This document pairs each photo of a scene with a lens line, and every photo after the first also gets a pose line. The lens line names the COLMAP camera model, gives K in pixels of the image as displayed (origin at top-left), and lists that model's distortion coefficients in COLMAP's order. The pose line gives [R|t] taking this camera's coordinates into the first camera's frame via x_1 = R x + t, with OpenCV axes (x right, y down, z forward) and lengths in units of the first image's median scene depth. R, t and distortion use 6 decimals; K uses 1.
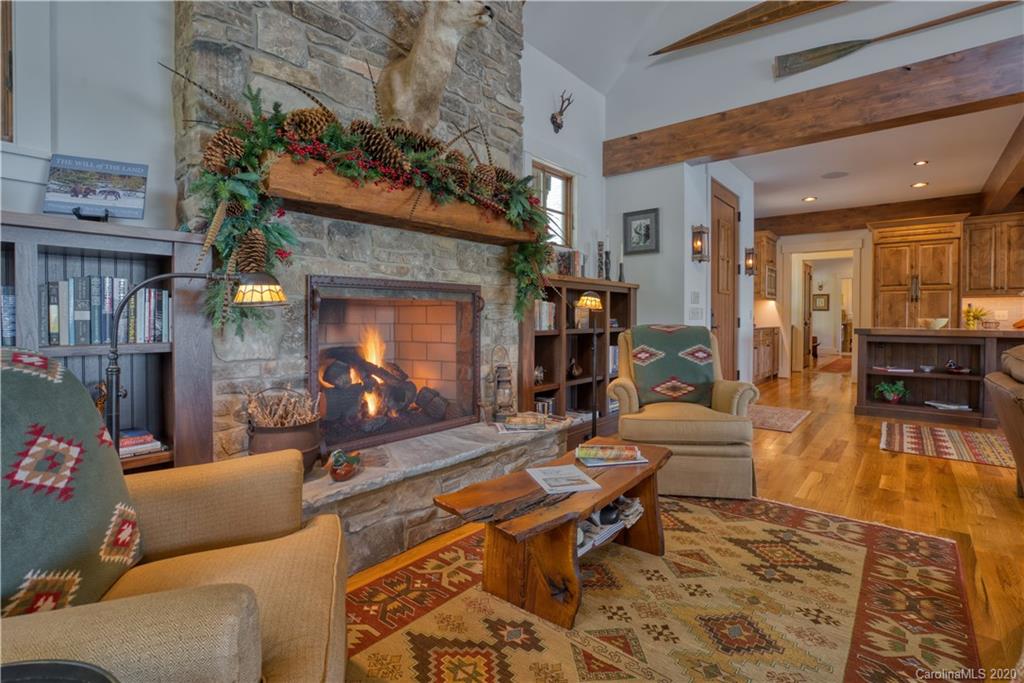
lens RADIAL K [[479.2, 0, 528.1], [0, 479.2, 324.2], [0, 0, 1]] dist [-0.044095, 0.017779]
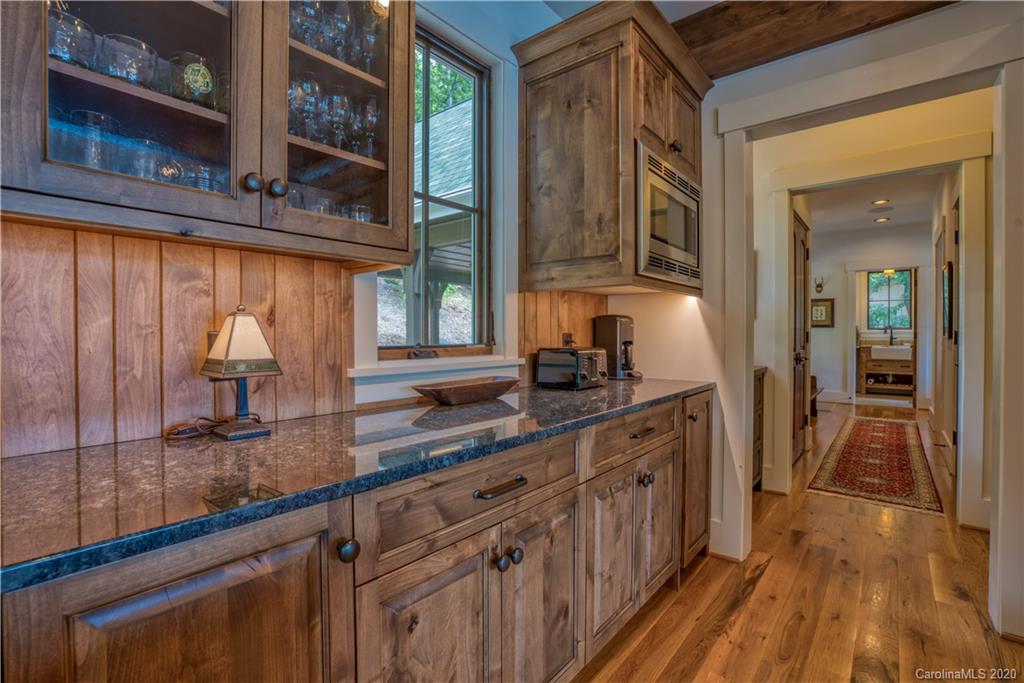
lens RADIAL K [[479.2, 0, 521.8], [0, 479.2, 338.5], [0, 0, 1]] dist [-0.044095, 0.017779]
pose [[0.999879, -0.001648, 0.015467, 0.593951], [0.001713, 0.999990, -0.004206, -0.030989], [-0.015460, 0.004232, 0.999872, 1.032057]]
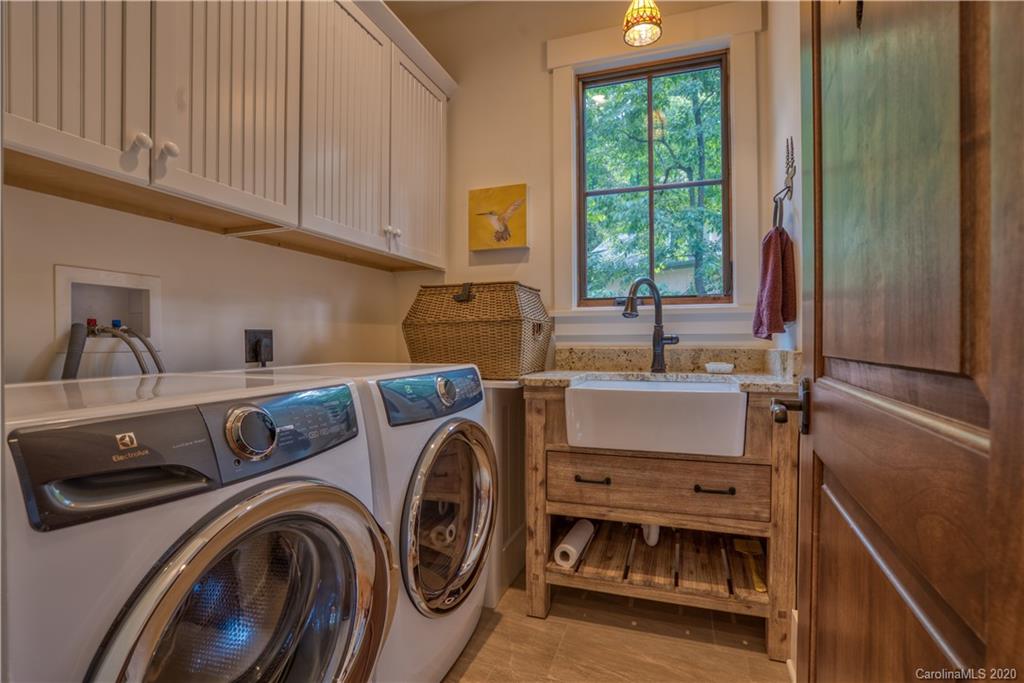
lens RADIAL K [[479.2, 0, 516.9], [0, 479.2, 341.7], [0, 0, 1]] dist [-0.044095, 0.017779]
pose [[0.942521, -0.003991, 0.334124, 1.626157], [0.006162, 0.999966, -0.005438, -0.033527], [-0.334091, 0.007184, 0.942514, 2.271203]]
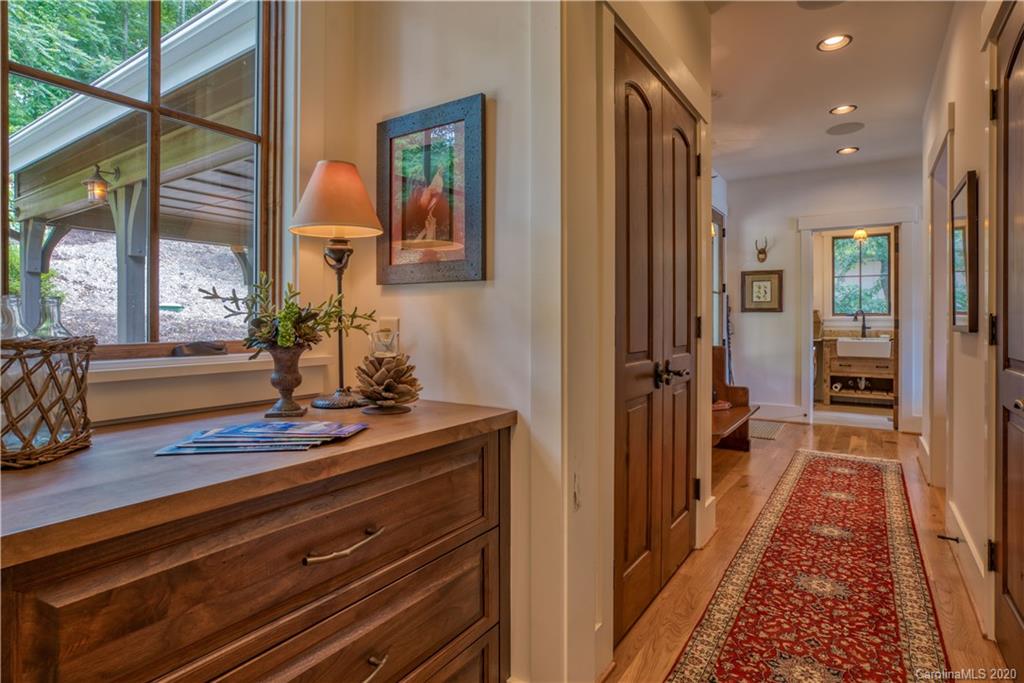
lens RADIAL K [[524.6, 0, 518.7], [0, 524.6, 319.2], [0, 0, 1]] dist [-0.003328, 0.000512]
pose [[0.995594, 0.002140, 0.093741, 0.896297], [-0.000660, 0.999875, -0.015820, -0.035799], [-0.093763, 0.015689, 0.995471, 1.389560]]
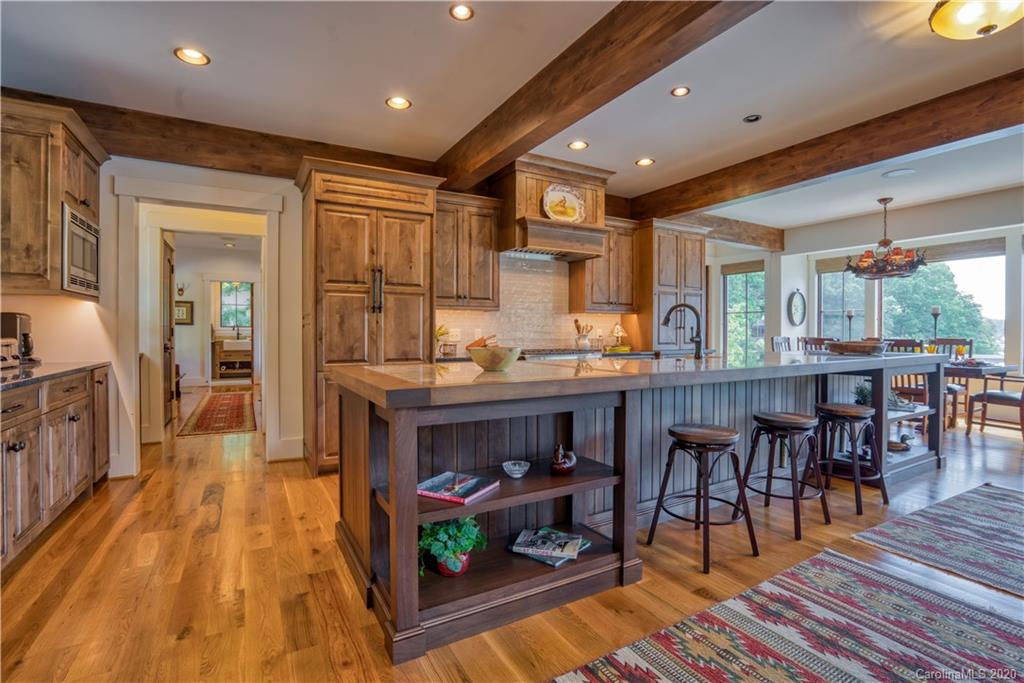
lens RADIAL K [[479.2, 0, 507.0], [0, 479.2, 333.2], [0, 0, 1]] dist [-0.044095, 0.017779]
pose [[0.376398, -0.004779, 0.926446, 0.395514], [0.013625, 0.999907, -0.000378, -0.022965], [-0.926358, 0.012765, 0.376428, 0.734803]]
